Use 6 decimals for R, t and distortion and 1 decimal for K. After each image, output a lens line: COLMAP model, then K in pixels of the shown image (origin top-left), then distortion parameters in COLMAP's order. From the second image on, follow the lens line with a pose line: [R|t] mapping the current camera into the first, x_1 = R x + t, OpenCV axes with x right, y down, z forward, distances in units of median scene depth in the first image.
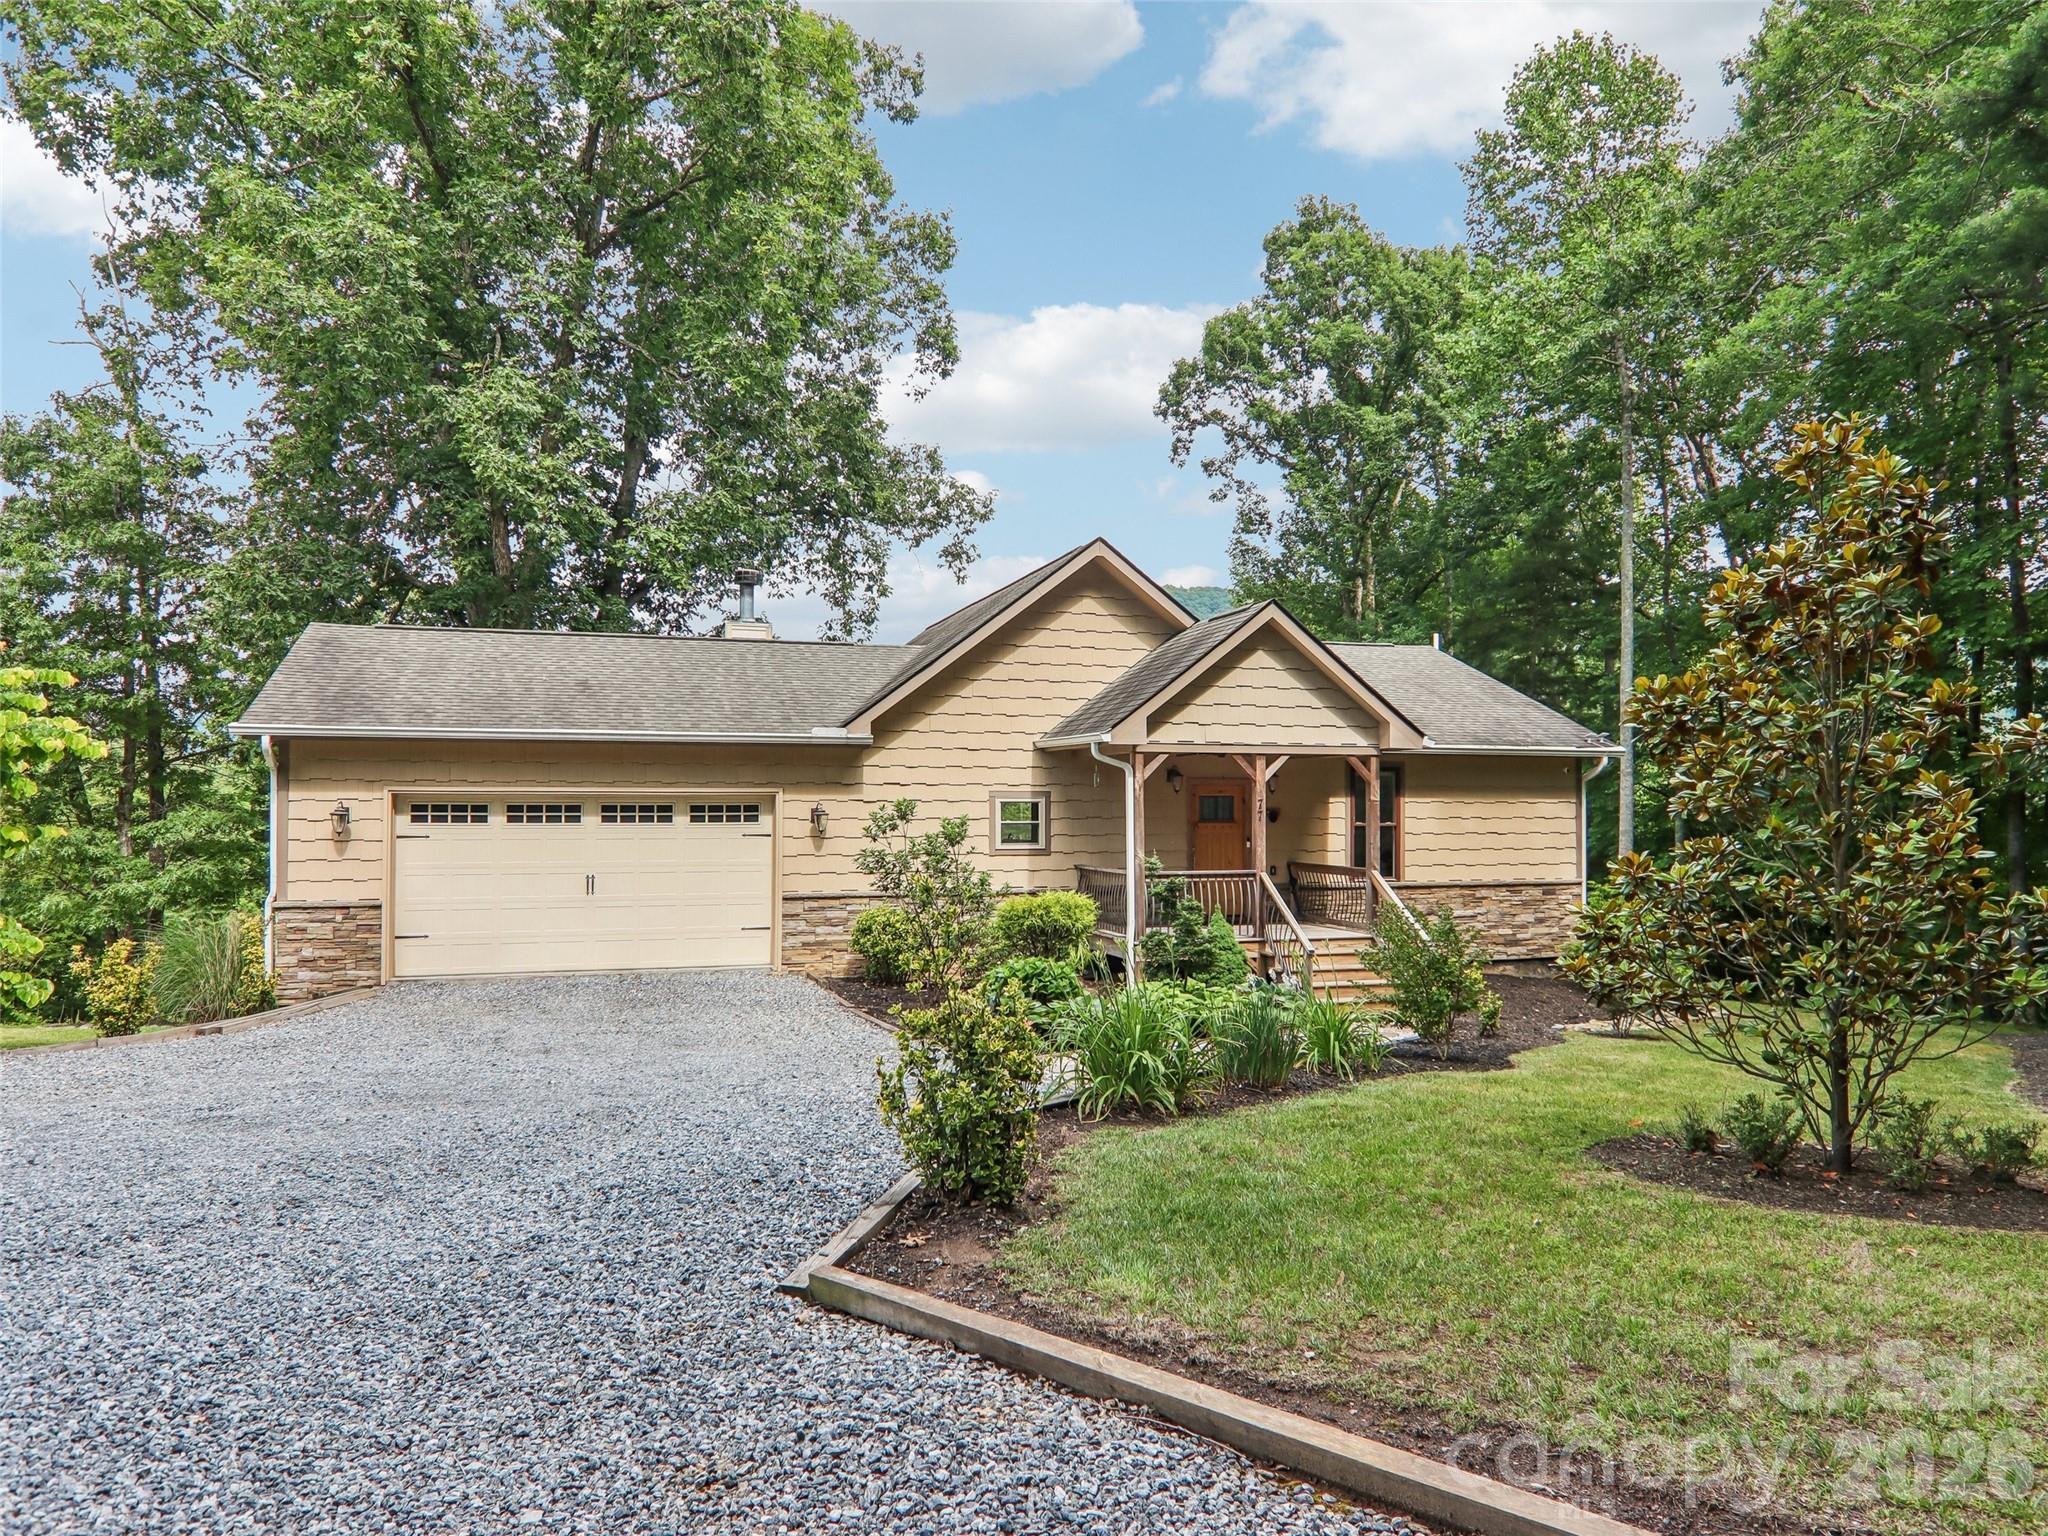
lens RADIAL K [[1434.3, 0, 1024.0], [0, 1434.3, 768.0], [0, 0, 1]] dist [-0.006481, -0.001193]
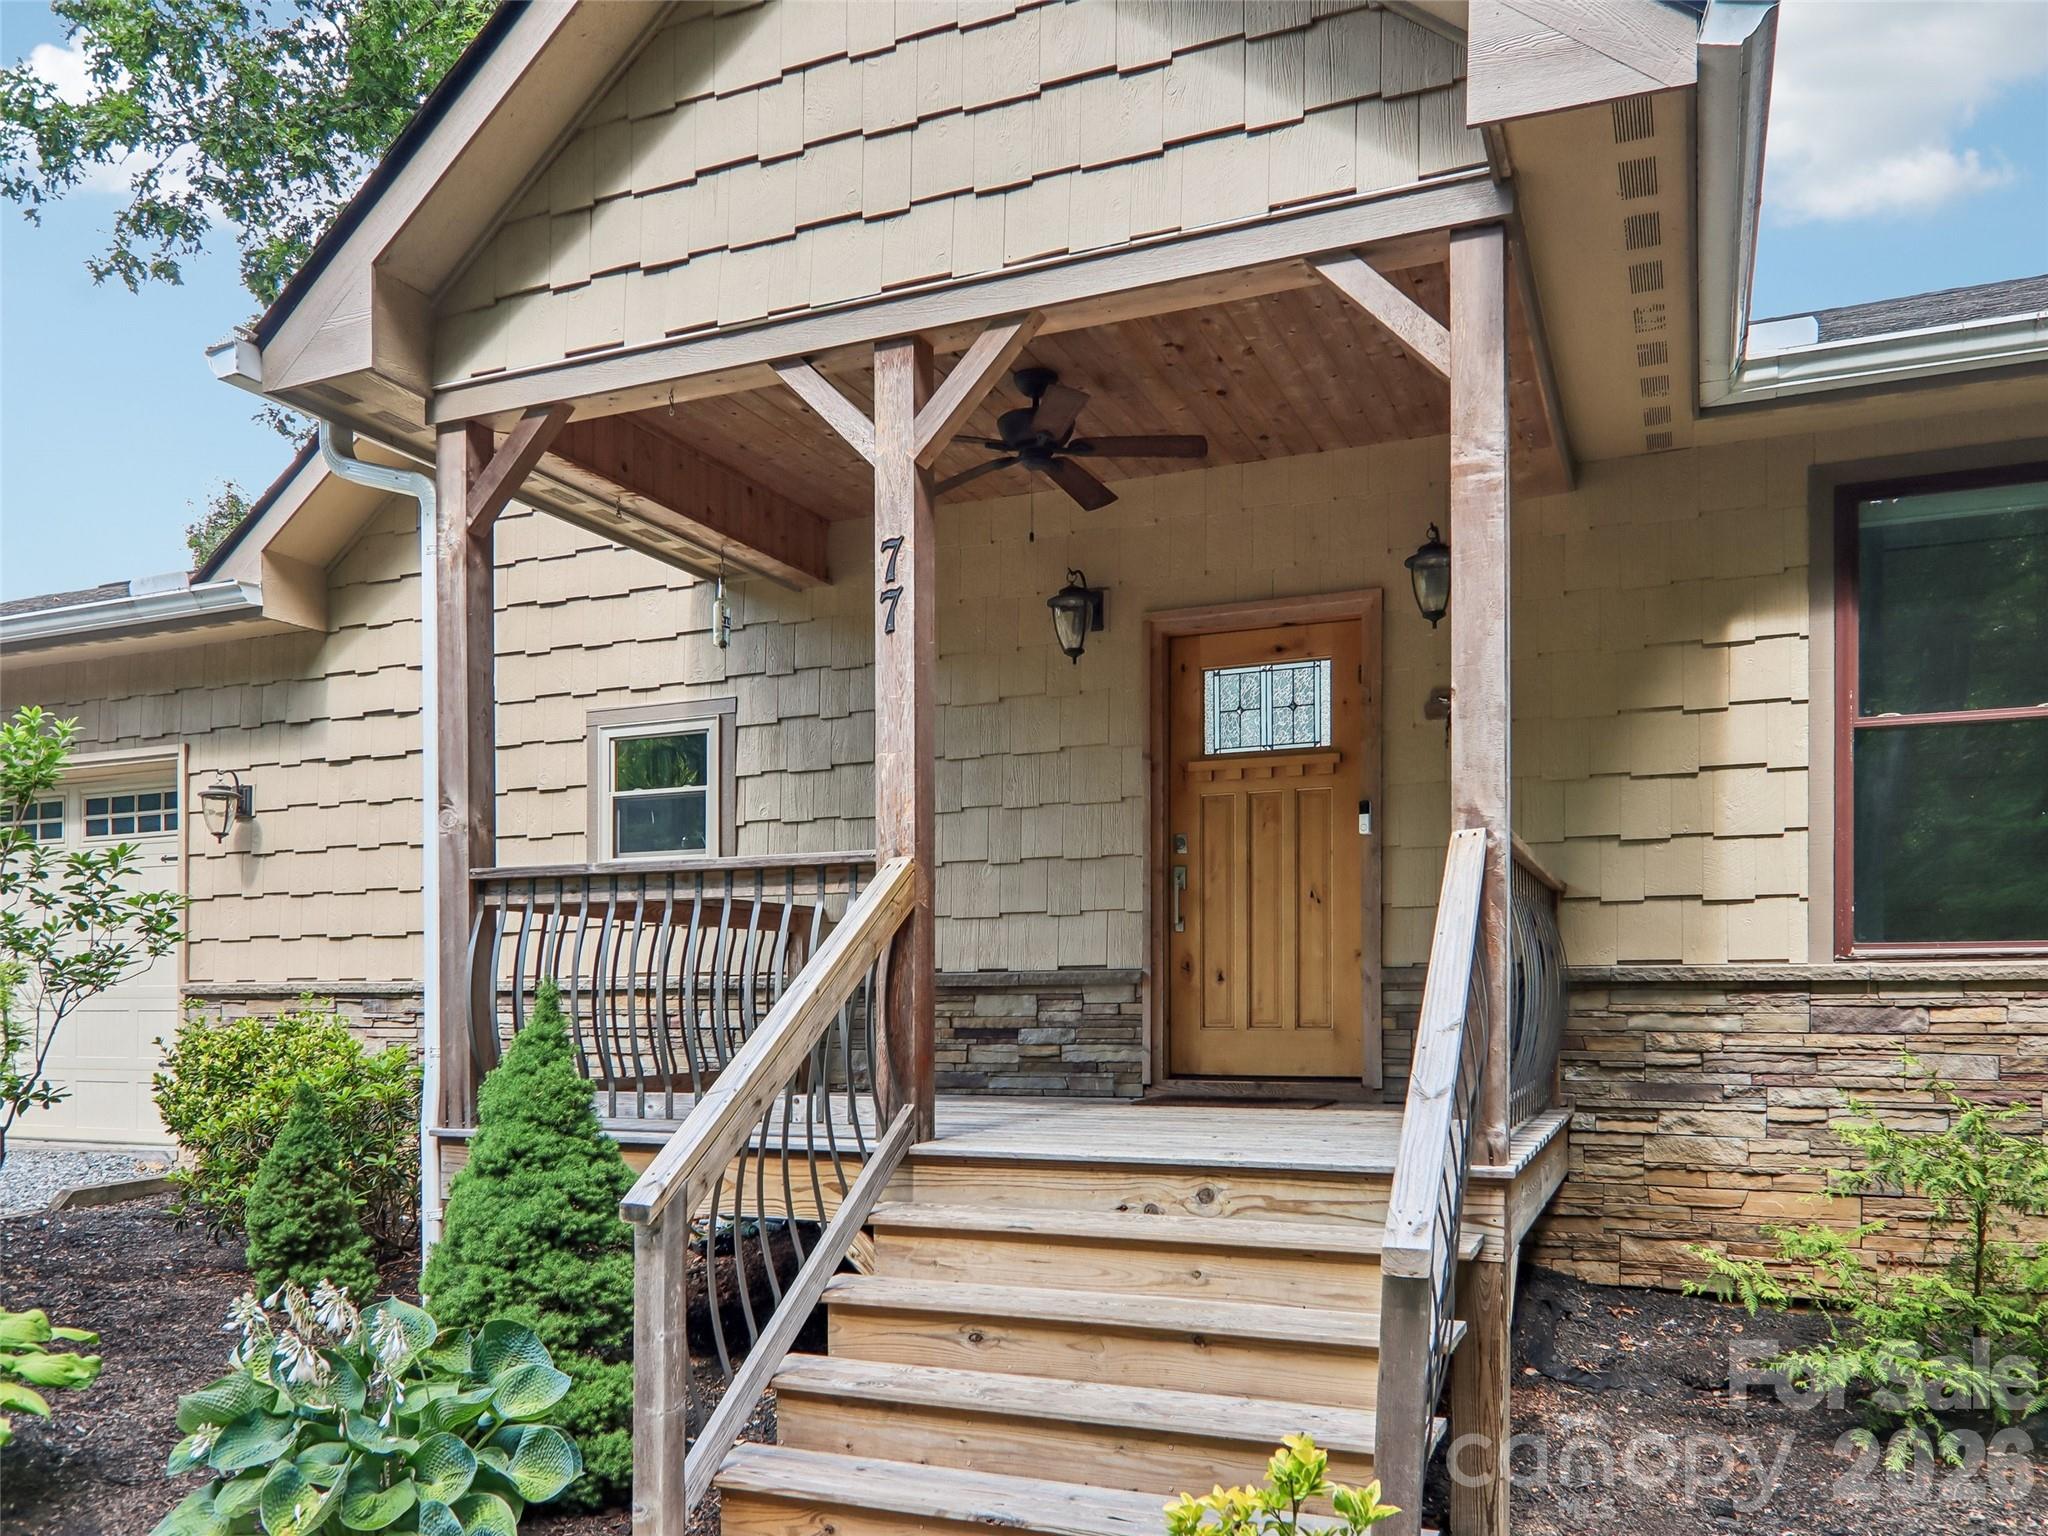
lens RADIAL K [[1554.4, 0, 1026.3], [0, 1554.4, 997.3], [0, 0, 1]] dist [0.001581, -0.000239]
pose [[0.760127, -0.005719, -0.649750, 0.320166], [0.021648, 0.999629, 0.016527, 0.085291], [0.649414, -0.026629, 0.759969, 0.771112]]
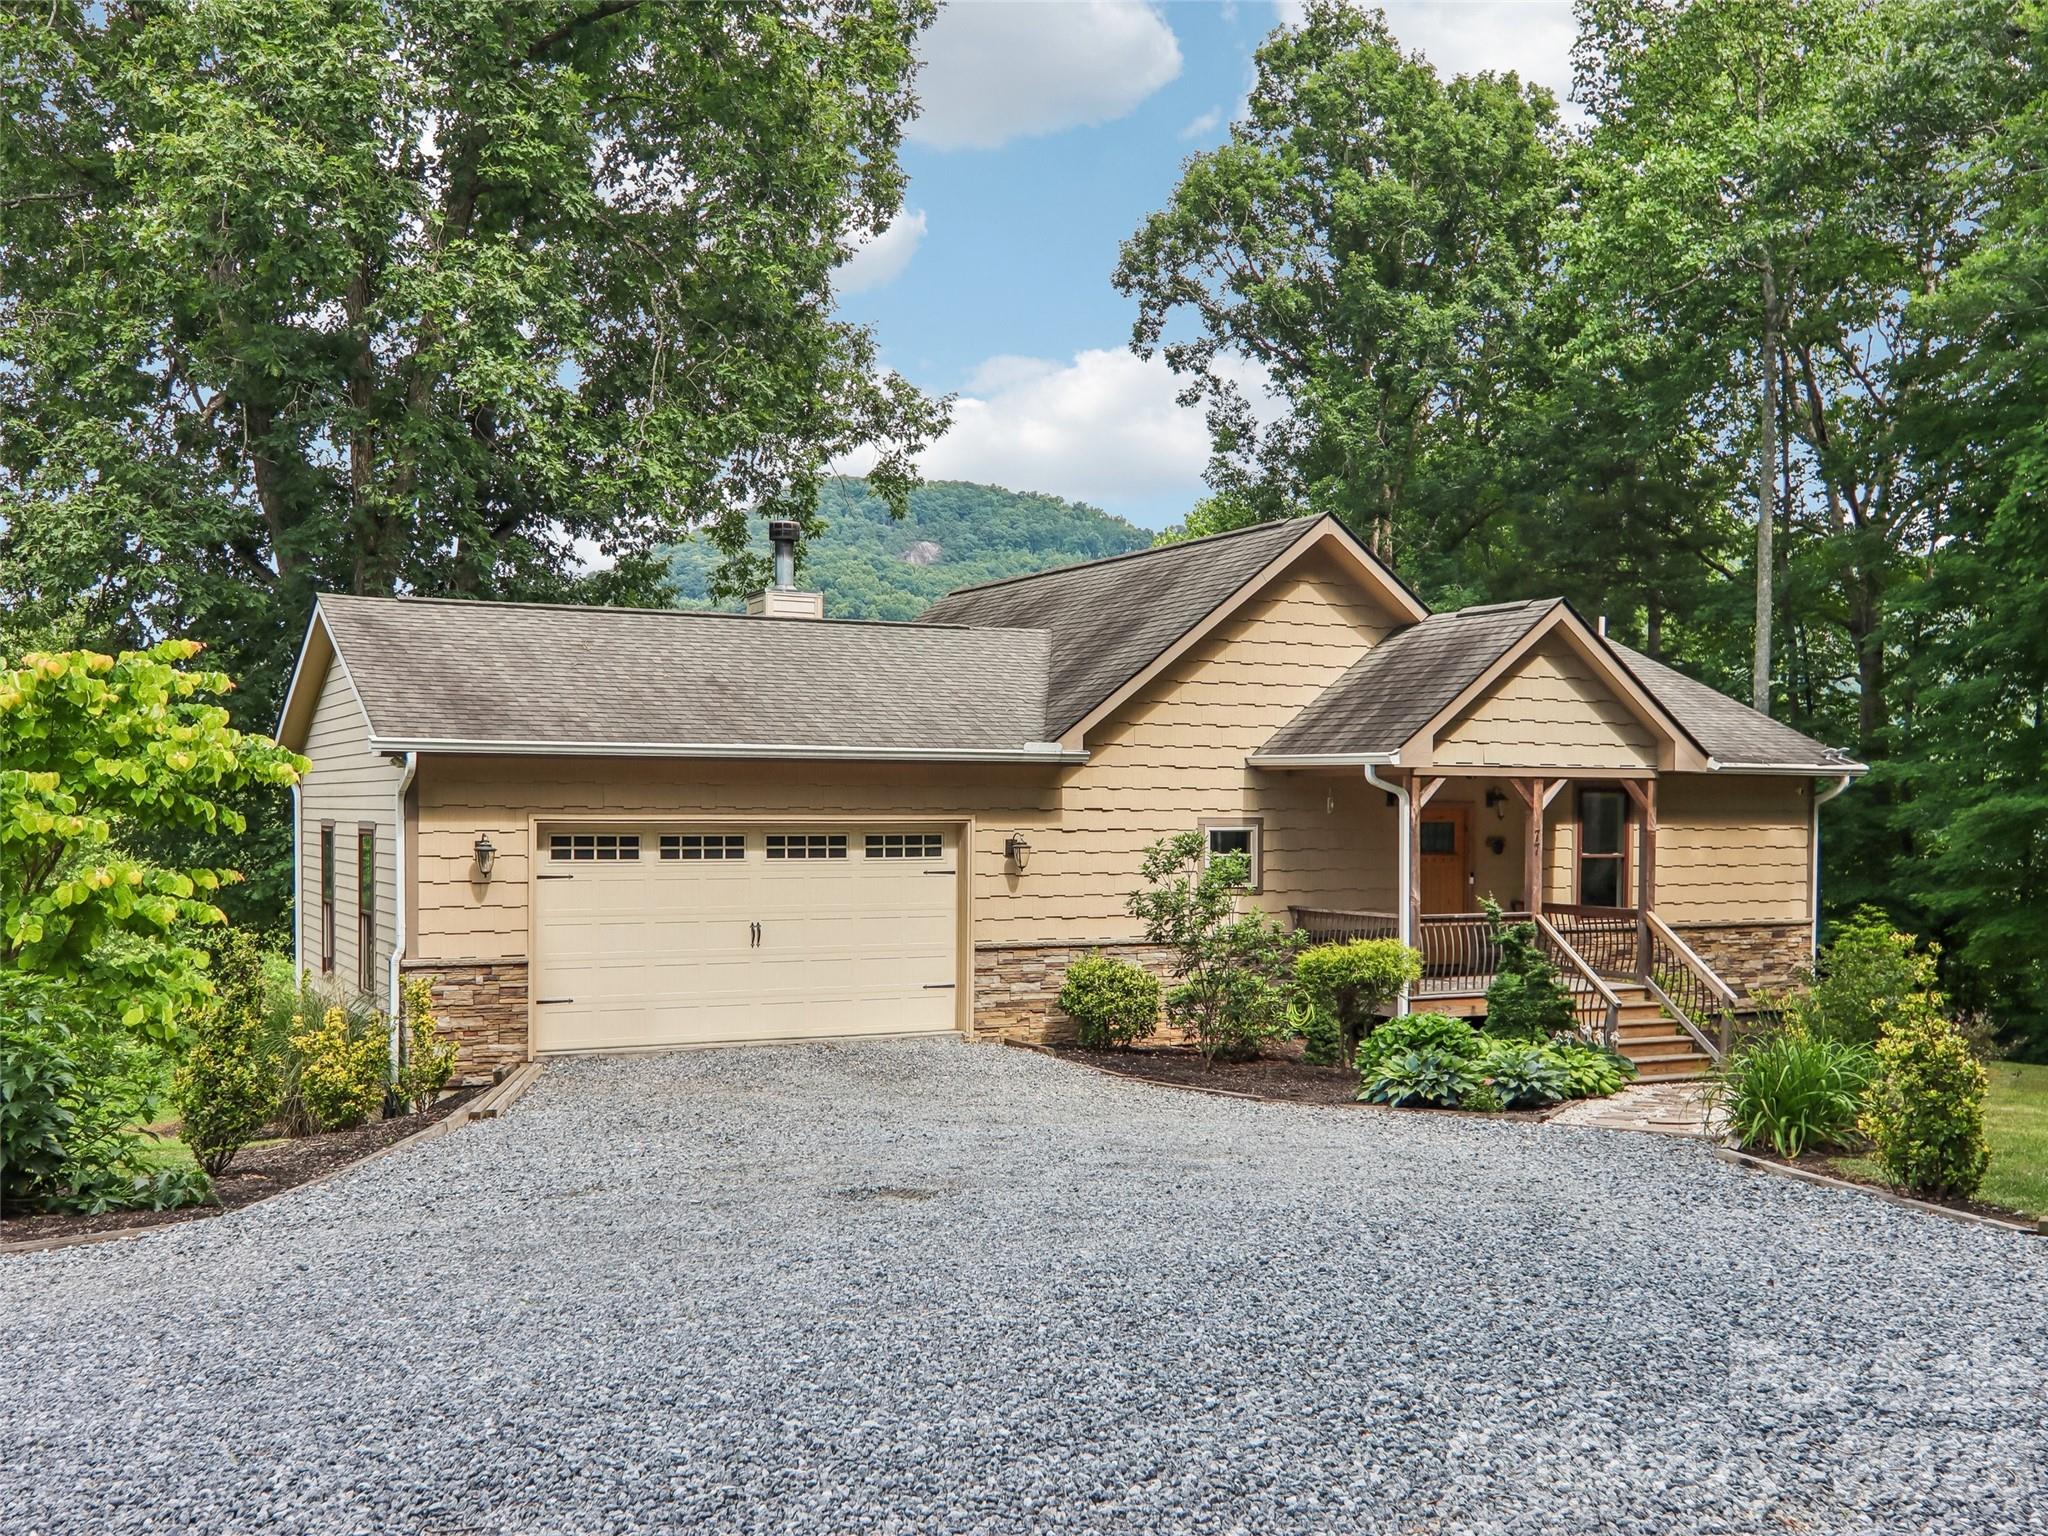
lens RADIAL K [[2139.7, 0, 1026.0], [0, 2139.7, 863.0], [0, 0, 1]] dist [0.003526, 0.008165]
pose [[0.984811, -0.001481, 0.173624, -0.337104], [-0.007965, 0.998526, 0.053695, -0.023349], [-0.173447, -0.054262, 0.983347, -0.197475]]
